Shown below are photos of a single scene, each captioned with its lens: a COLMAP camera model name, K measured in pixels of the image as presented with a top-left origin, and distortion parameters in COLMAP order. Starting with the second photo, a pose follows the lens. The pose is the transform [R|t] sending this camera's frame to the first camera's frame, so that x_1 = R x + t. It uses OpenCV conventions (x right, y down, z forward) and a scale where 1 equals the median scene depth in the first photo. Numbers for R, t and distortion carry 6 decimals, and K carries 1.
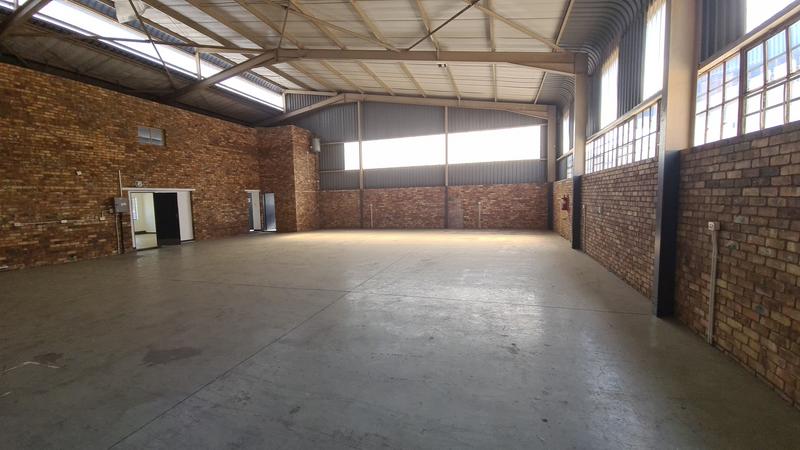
lens RADIAL K [[322.2, 0, 395.3], [0, 322.2, 223.9], [0, 0, 1]] dist [0.008143, -0.005833]
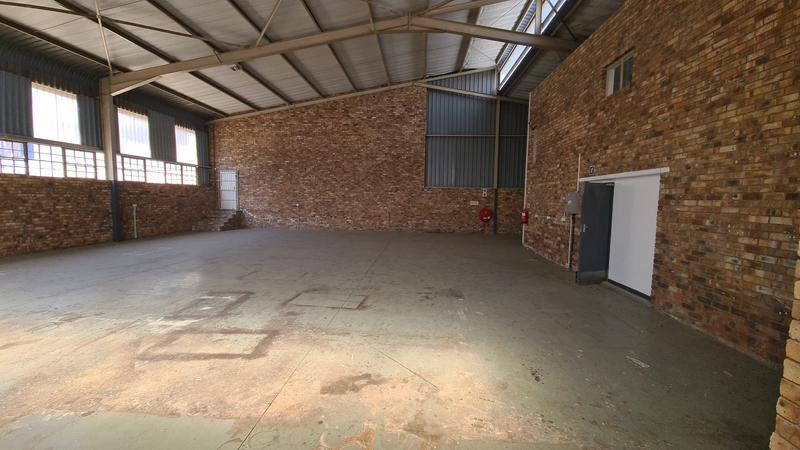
lens RADIAL K [[322.2, 0, 396.6], [0, 322.2, 225.2], [0, 0, 1]] dist [0.008143, -0.005833]
pose [[-0.968777, 0.031945, -0.245867, -0.261378], [-0.010101, 0.985756, 0.167881, -0.112924], [0.247728, 0.165122, -0.954655, 1.418544]]
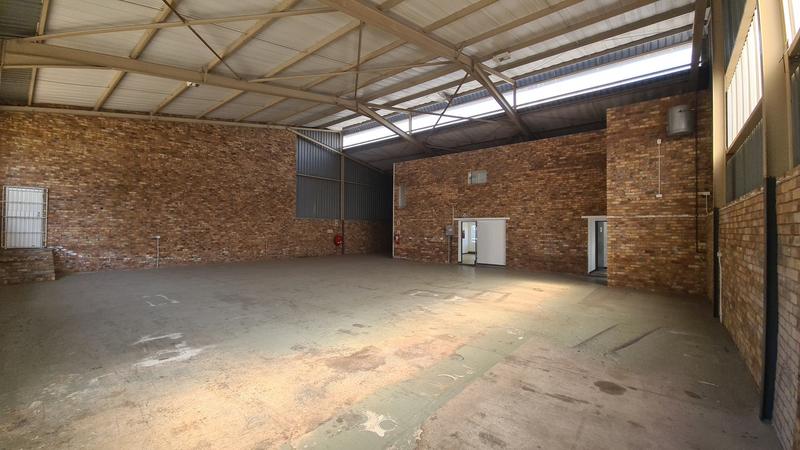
lens RADIAL K [[322.2, 0, 395.2], [0, 322.2, 227.7], [0, 0, 1]] dist [0.008143, -0.005833]
pose [[-0.369218, 0.020184, -0.929124, 0.526383], [-0.073585, 0.995990, 0.050878, -0.112516], [0.926425, 0.087155, -0.366252, 1.155466]]
